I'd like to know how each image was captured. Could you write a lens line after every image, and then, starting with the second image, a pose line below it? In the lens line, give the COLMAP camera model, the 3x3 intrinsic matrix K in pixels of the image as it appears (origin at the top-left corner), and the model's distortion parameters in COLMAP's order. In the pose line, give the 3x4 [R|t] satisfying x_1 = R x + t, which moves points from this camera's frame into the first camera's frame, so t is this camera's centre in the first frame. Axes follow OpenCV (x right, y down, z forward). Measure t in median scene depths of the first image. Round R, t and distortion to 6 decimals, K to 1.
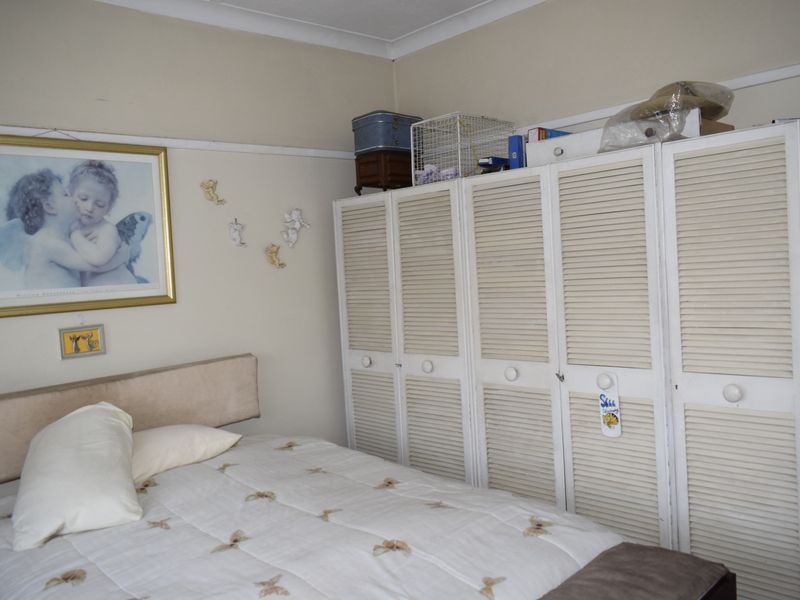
lens RADIAL K [[696.1, 0, 403.2], [0, 696.1, 300.5], [0, 0, 1]] dist [-0.016956, 0.009529]
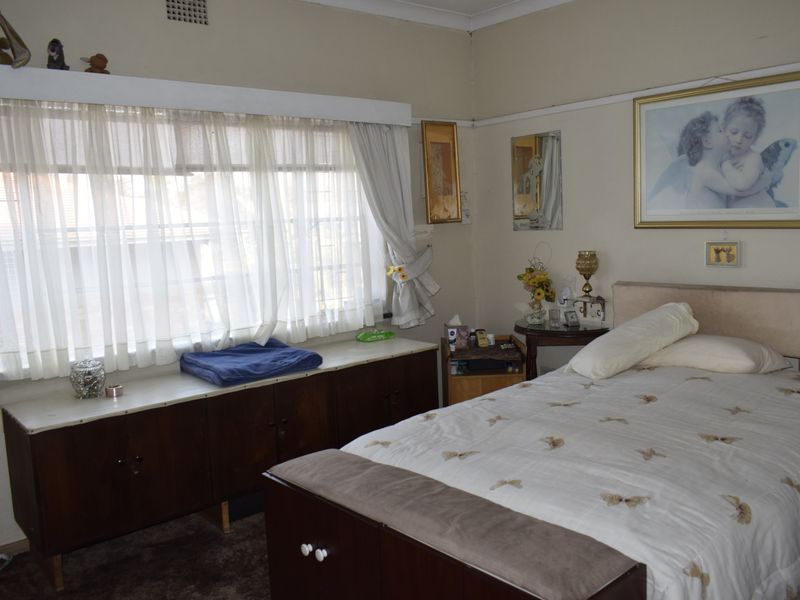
lens RADIAL K [[696.1, 0, 403.2], [0, 696.1, 300.5], [0, 0, 1]] dist [-0.016956, 0.009529]
pose [[-0.072312, 0.192618, -0.978606, 0.774756], [-0.007769, 0.981036, 0.193671, -0.090816], [0.997352, 0.021607, -0.069444, 0.530045]]
